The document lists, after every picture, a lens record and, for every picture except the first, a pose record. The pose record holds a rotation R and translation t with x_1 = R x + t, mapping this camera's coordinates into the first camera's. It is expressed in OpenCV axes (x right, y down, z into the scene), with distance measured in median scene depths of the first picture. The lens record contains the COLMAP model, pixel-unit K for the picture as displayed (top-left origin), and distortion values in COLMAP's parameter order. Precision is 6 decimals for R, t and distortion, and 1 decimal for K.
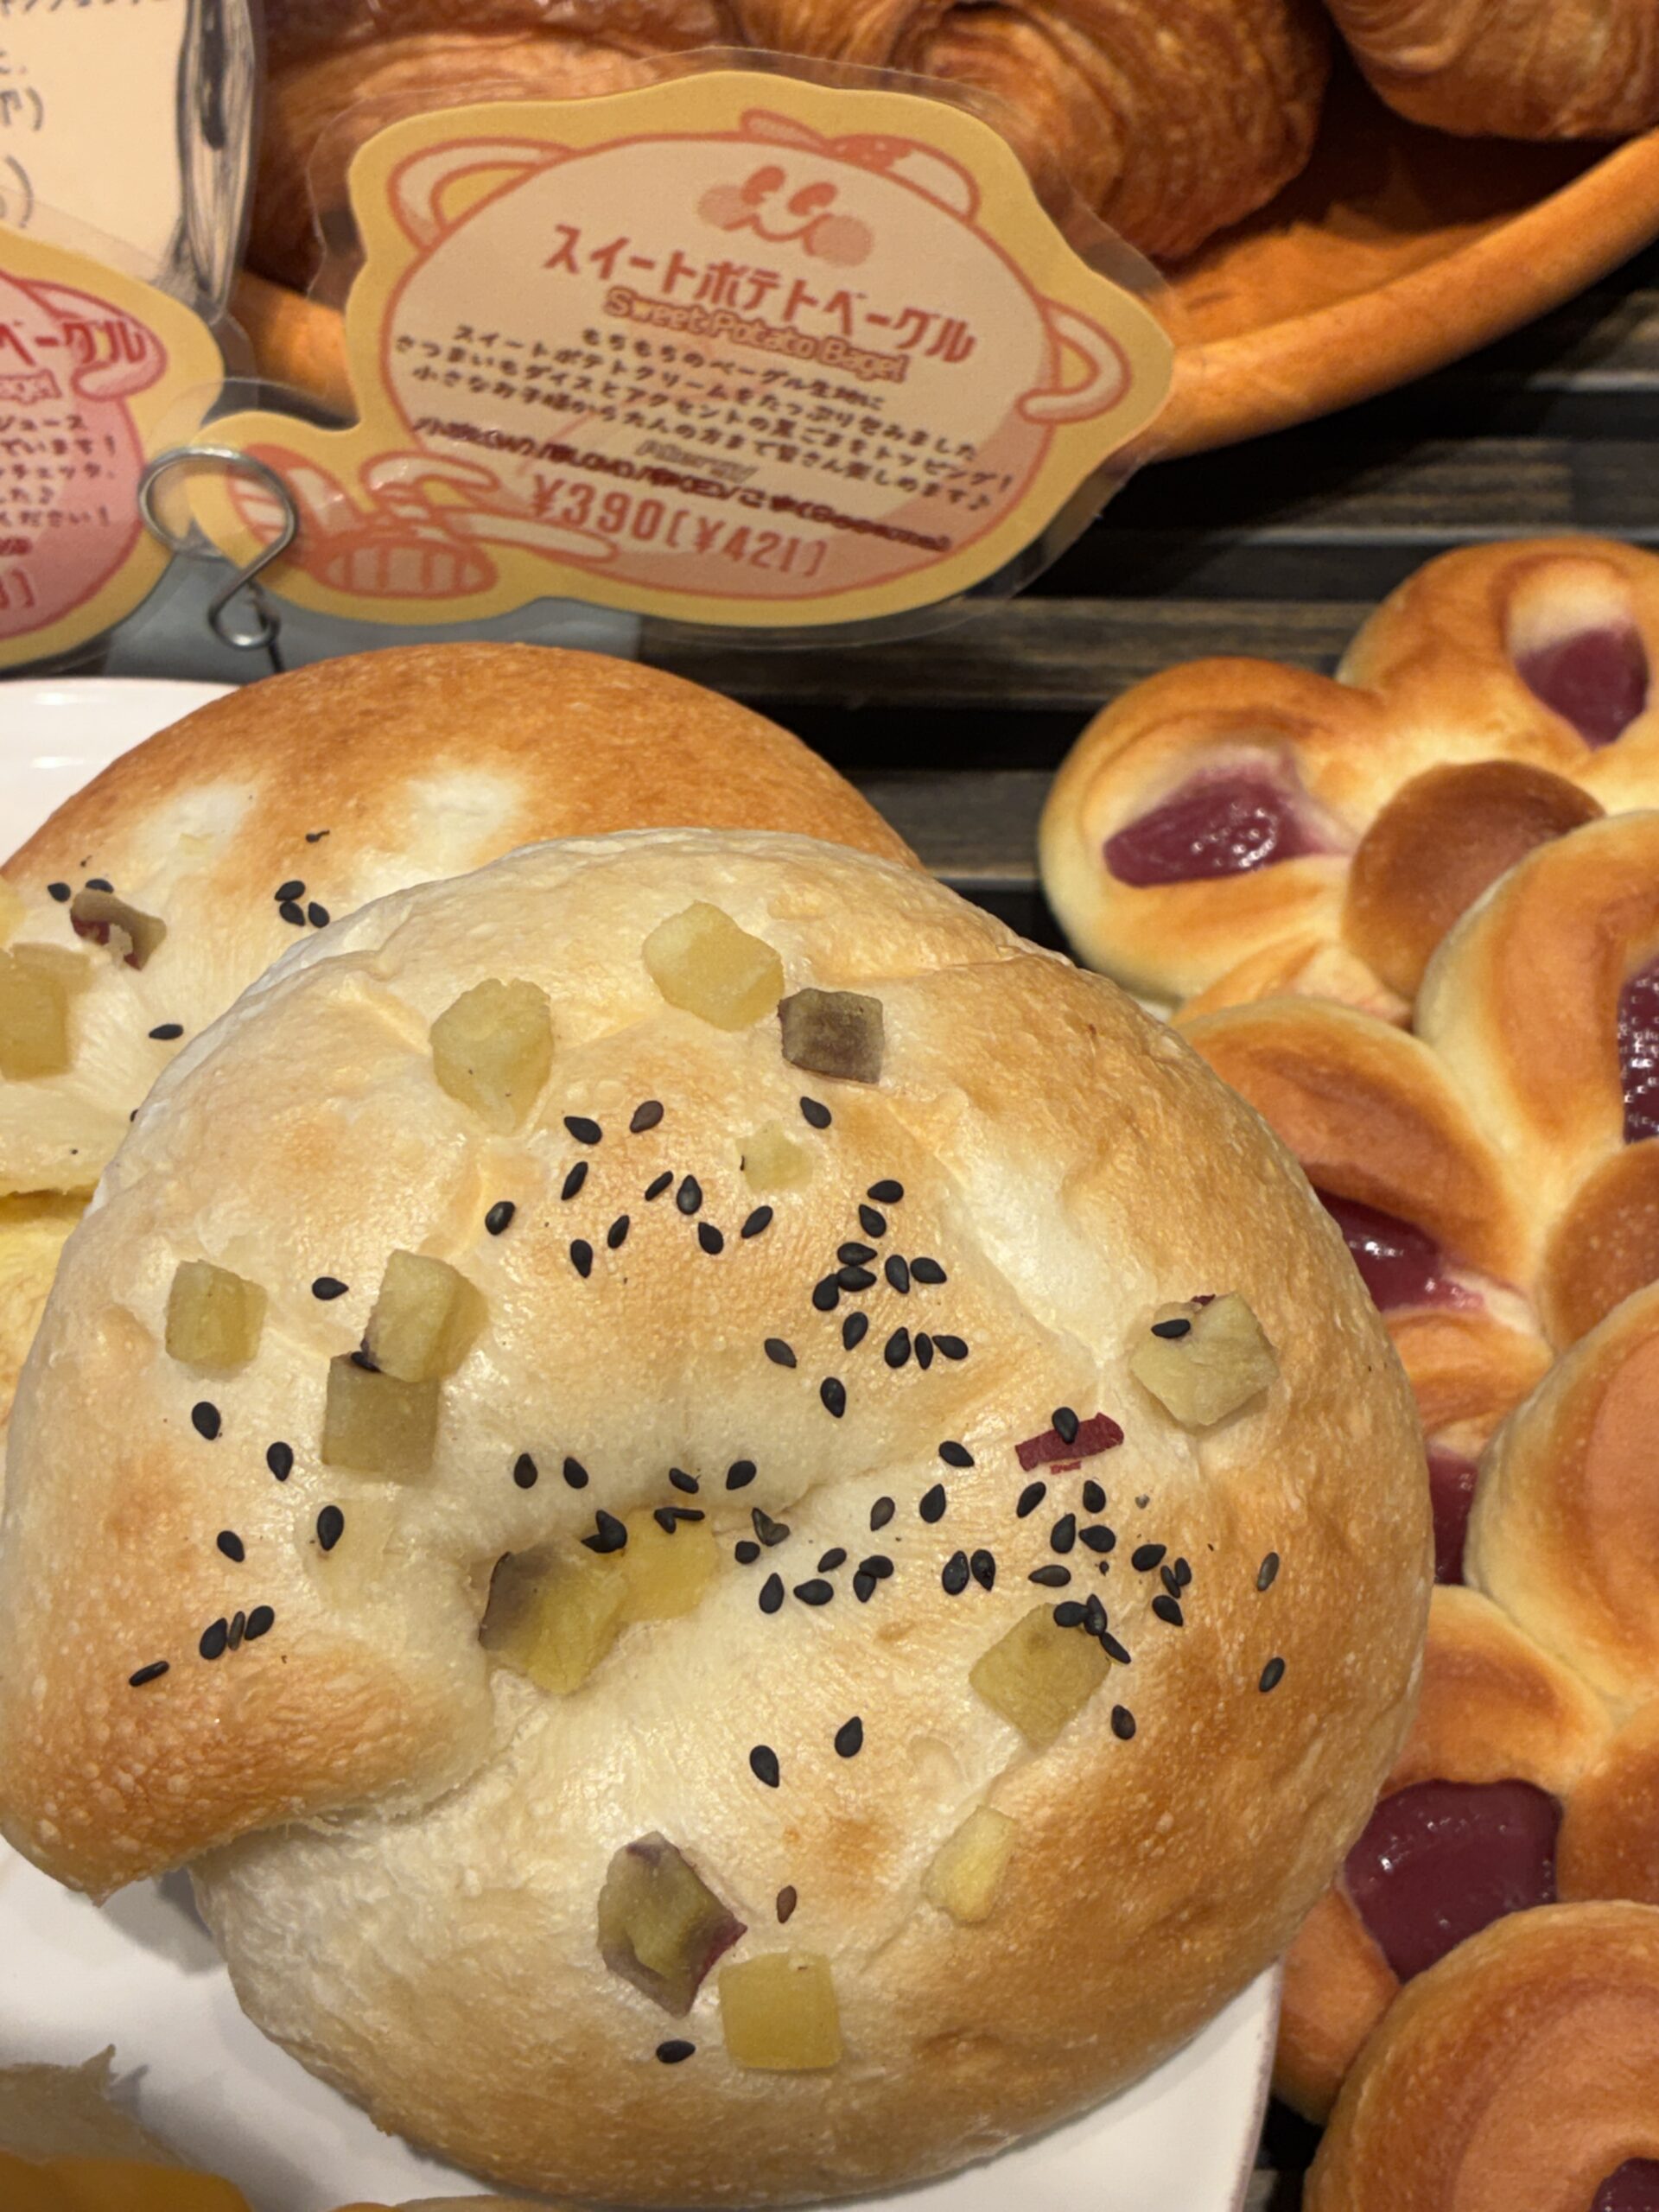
lens RADIAL K [[3210.8, 0, 829.5], [0, 3210.8, 1106.0], [0, 0, 1]] dist [0.156974, -0.647405]
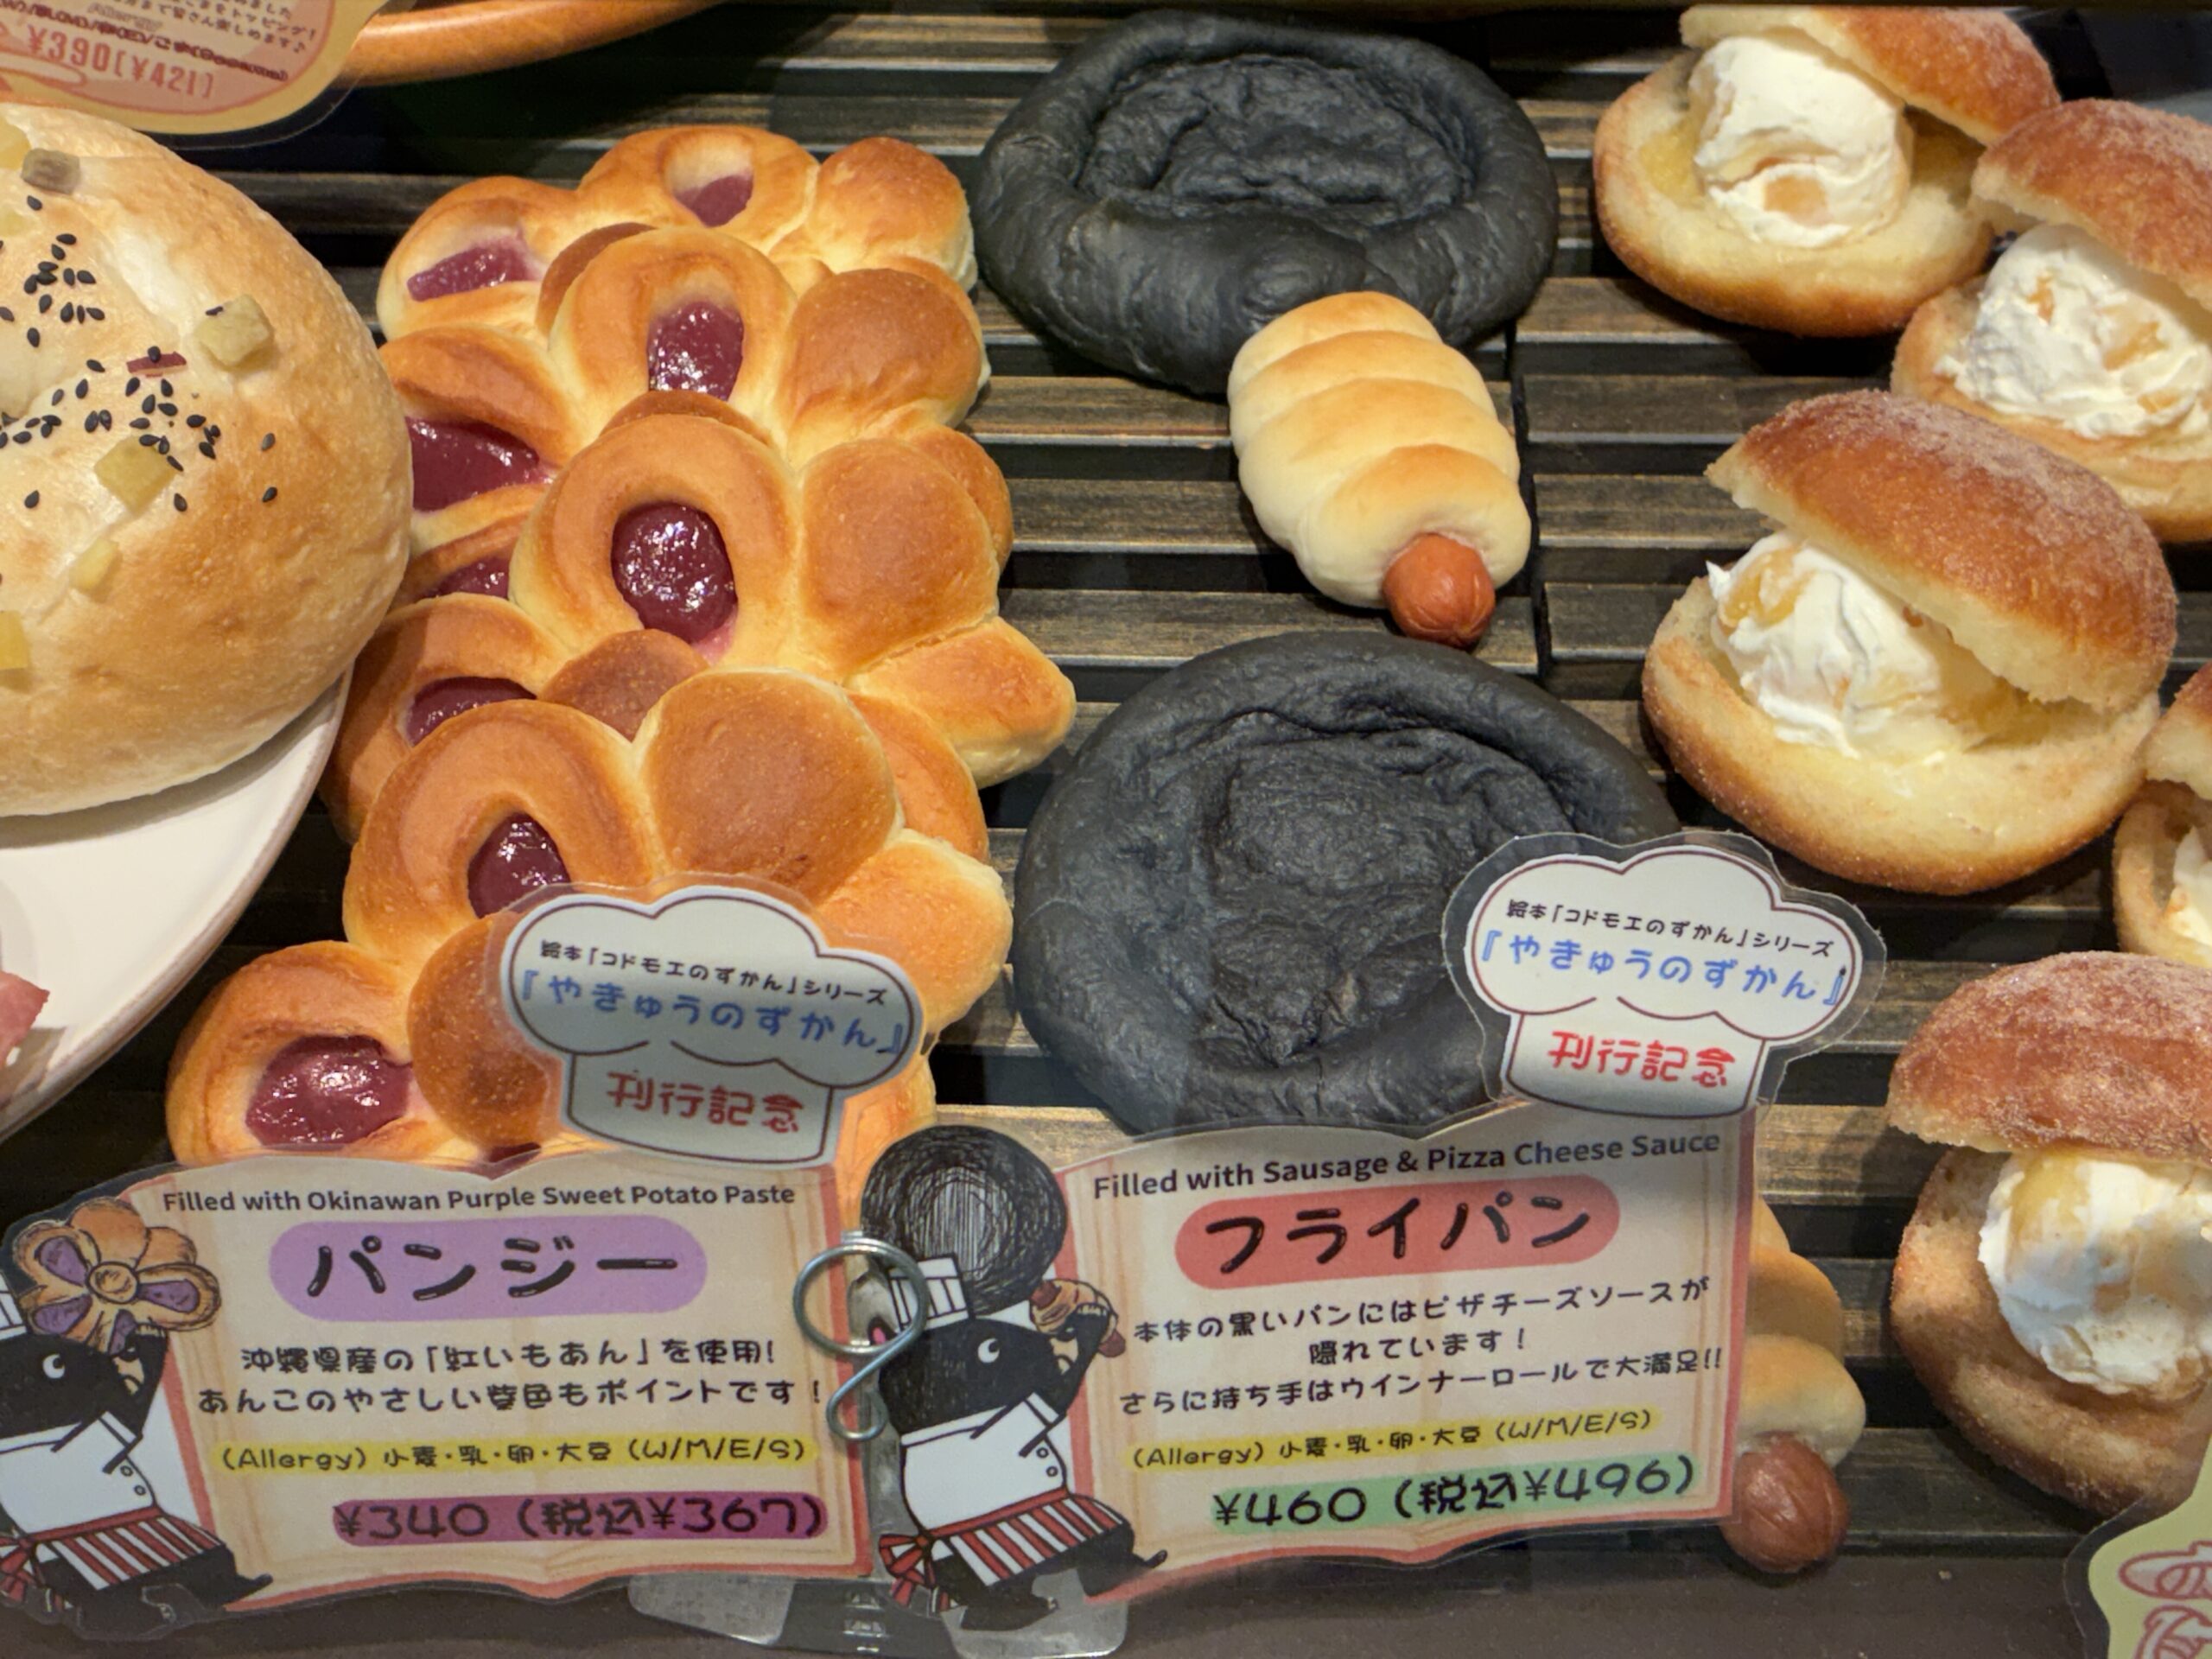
lens RADIAL K [[3210.8, 0, 1106.0], [0, 3210.8, 829.5], [0, 0, 1]] dist [0.156974, -0.647405]
pose [[0.996525, 0.005674, 0.083103, 0.467131], [0.004054, 0.993192, -0.116421, 0.591732], [-0.083198, 0.116353, 0.989717, -0.931436]]
